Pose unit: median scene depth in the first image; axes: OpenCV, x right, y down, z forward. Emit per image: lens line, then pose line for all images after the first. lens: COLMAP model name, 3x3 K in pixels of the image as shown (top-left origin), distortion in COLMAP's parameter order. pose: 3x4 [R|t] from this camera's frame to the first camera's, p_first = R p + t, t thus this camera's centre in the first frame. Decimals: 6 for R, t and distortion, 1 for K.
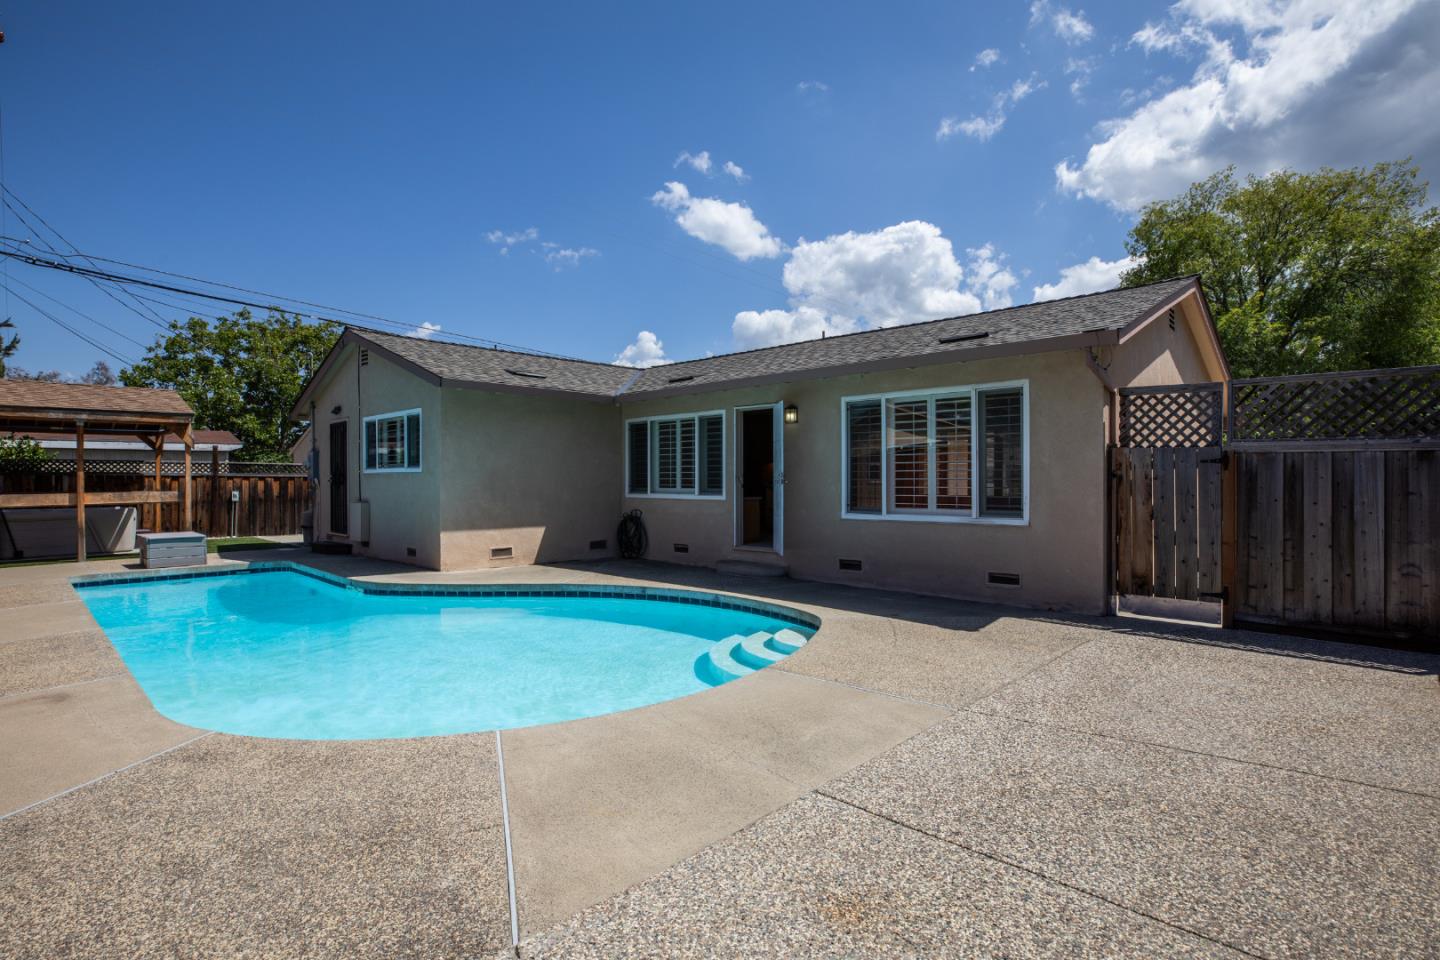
lens RADIAL K [[681.8, 0, 723.0], [0, 681.8, 483.4], [0, 0, 1]] dist [-0.032380, 0.000782]
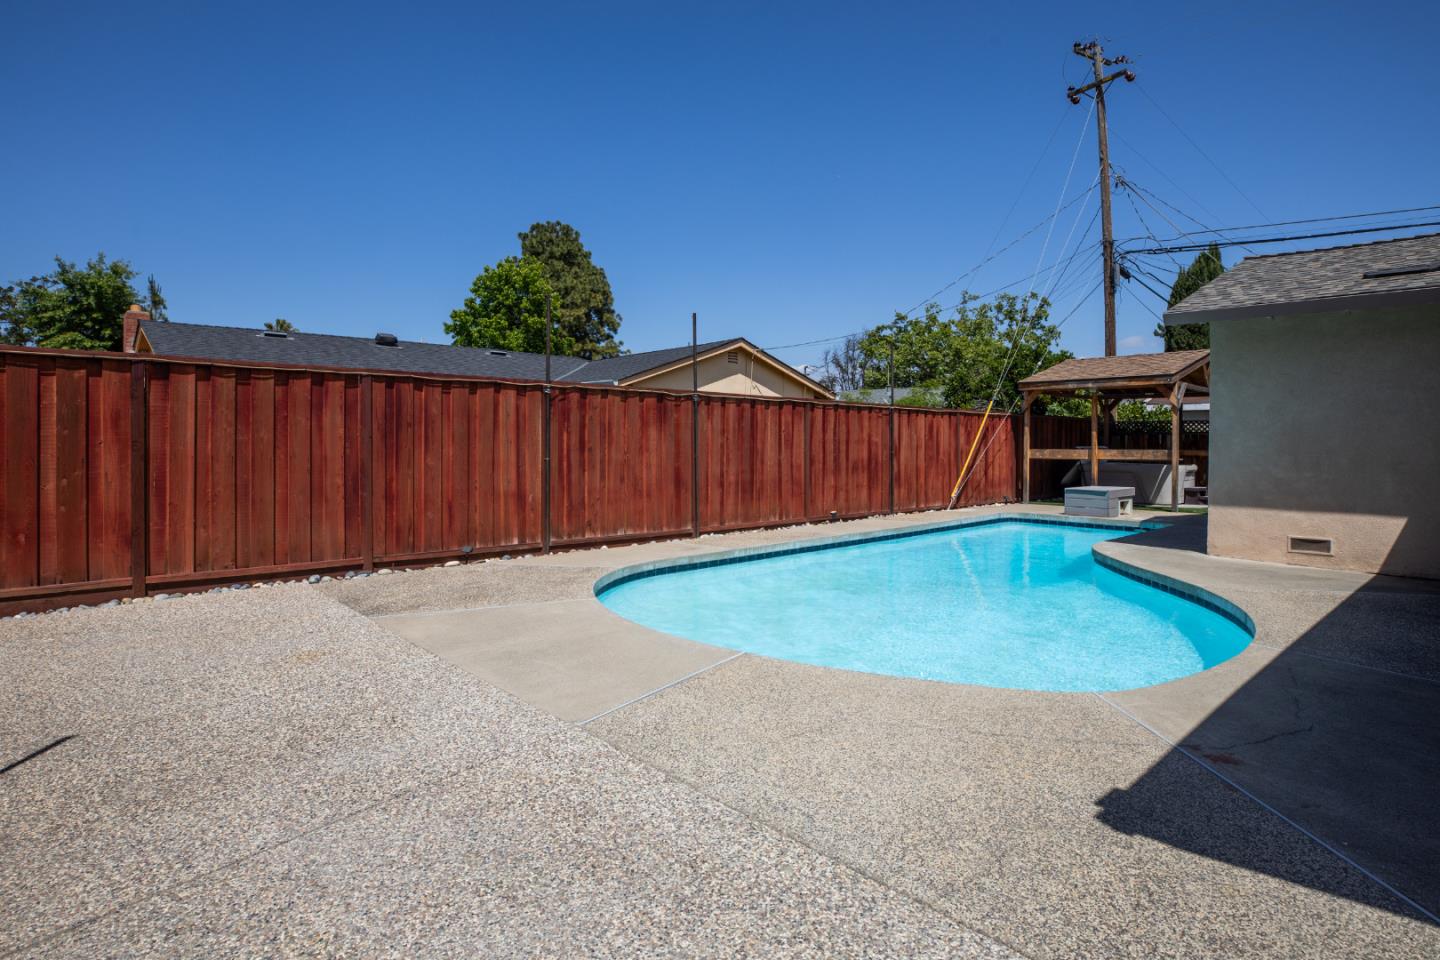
lens RADIAL K [[767.7, 0, 741.3], [0, 767.7, 445.9], [0, 0, 1]] dist [-0.037059, 0.000095]
pose [[-0.022773, 0.011602, -0.999673, 1.399014], [-0.011840, 0.999859, 0.011874, -0.003610], [0.999671, 0.012107, -0.022633, 1.378260]]
